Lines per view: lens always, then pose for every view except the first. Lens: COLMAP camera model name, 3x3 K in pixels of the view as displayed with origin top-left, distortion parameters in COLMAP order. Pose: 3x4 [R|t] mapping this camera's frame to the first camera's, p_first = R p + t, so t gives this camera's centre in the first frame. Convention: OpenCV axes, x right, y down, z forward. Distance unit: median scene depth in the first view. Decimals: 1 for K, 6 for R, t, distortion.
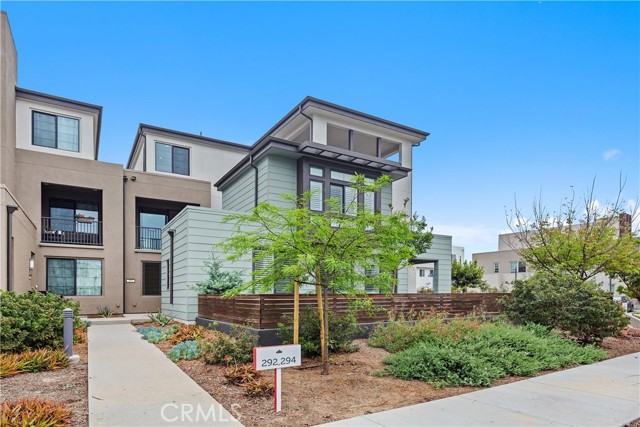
lens RADIAL K [[348.7, 0, 320.0], [0, 348.7, 213.5], [0, 0, 1]] dist [0.003408, 0.000823]
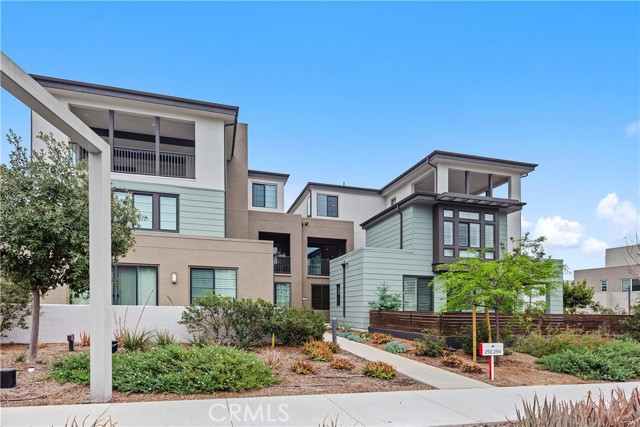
lens RADIAL K [[342.8, 0, 321.5], [0, 342.8, 233.3], [0, 0, 1]] dist [-0.000203, -0.000537]
pose [[0.976315, -0.023897, -0.215031, -0.194112], [0.025949, 0.999641, 0.006725, -0.071195], [0.214793, -0.012145, 0.976584, -0.296108]]
